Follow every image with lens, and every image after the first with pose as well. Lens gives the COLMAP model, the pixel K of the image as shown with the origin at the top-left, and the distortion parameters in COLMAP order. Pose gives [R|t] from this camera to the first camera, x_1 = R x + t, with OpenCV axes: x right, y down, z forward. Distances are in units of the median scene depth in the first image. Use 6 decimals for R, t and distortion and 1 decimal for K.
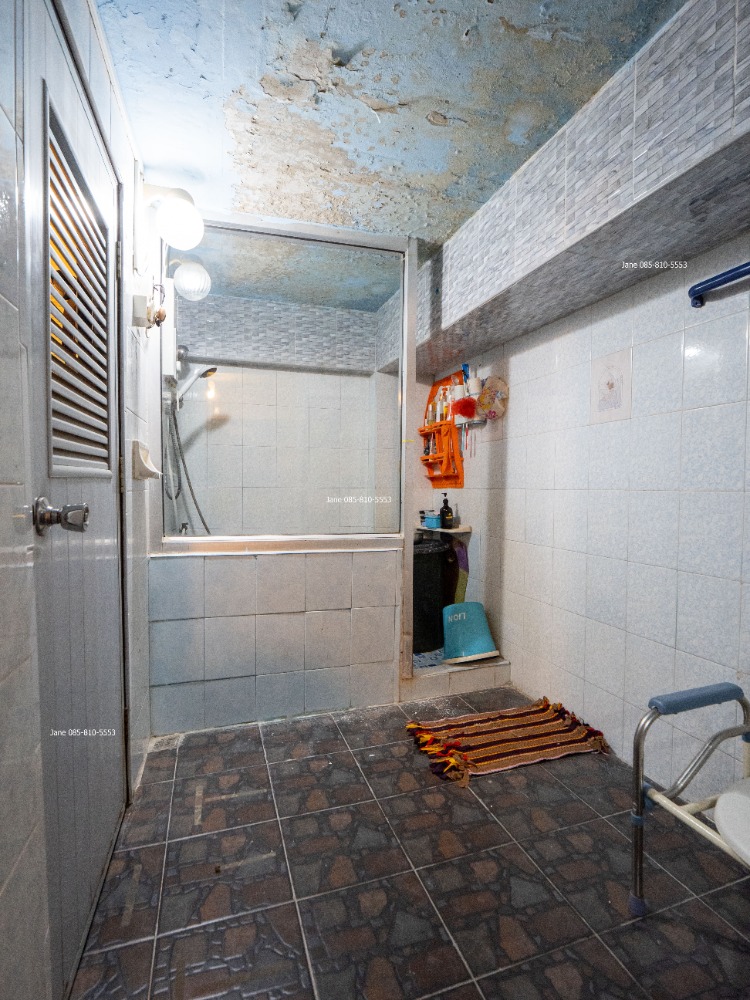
lens RADIAL K [[487.8, 0, 375.0], [0, 487.8, 500.0], [0, 0, 1]] dist [-0.020628, -0.000588]
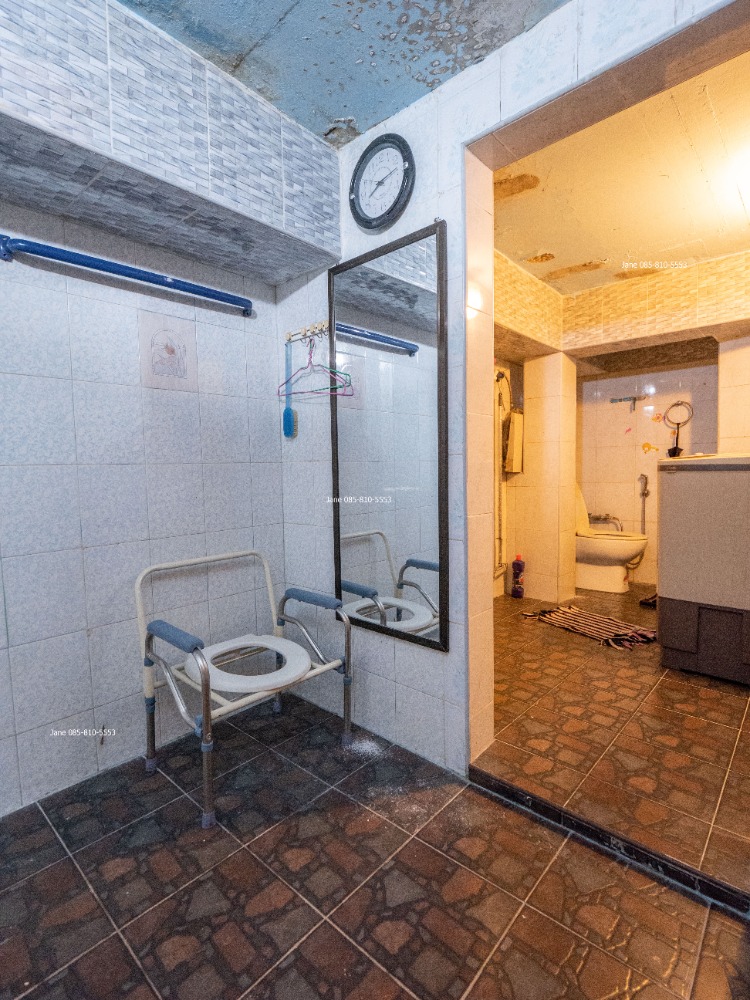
lens RADIAL K [[487.8, 0, 375.0], [0, 487.8, 500.0], [0, 0, 1]] dist [-0.020628, -0.000588]
pose [[-0.491669, -0.060050, 0.868709, -0.511749], [0.044471, 0.994586, 0.093921, -0.011838], [-0.869646, 0.084811, -0.486337, 0.957567]]
